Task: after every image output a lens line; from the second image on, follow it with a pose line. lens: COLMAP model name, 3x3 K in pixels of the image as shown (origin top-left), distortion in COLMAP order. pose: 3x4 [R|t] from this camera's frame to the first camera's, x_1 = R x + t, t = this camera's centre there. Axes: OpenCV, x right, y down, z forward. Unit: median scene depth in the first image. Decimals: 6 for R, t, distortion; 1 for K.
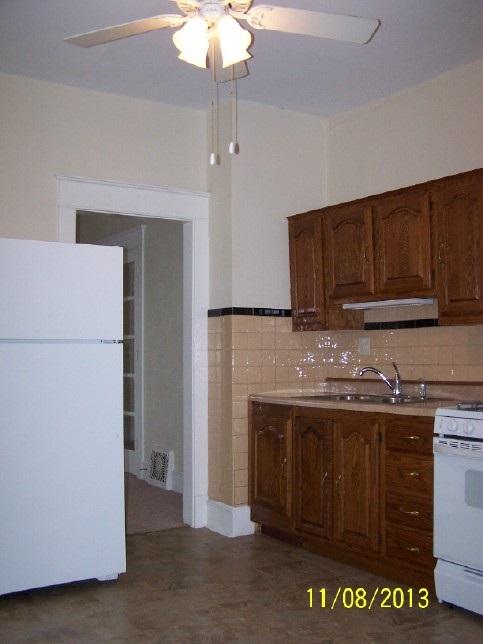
lens RADIAL K [[728.0, 0, 241.5], [0, 728.0, 322.0], [0, 0, 1]] dist [-0.230085, 0.402074]
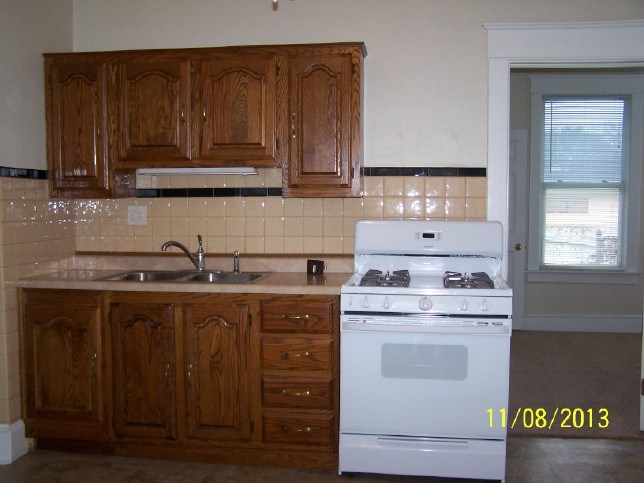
lens RADIAL K [[728.0, 0, 321.9], [0, 728.0, 250.7], [0, 0, 1]] dist [-0.230085, 0.402074]
pose [[0.659331, -0.046610, 0.750407, -0.391955], [-0.036573, 0.994907, 0.093930, -0.016234], [-0.750963, -0.089376, 0.654268, 0.292603]]
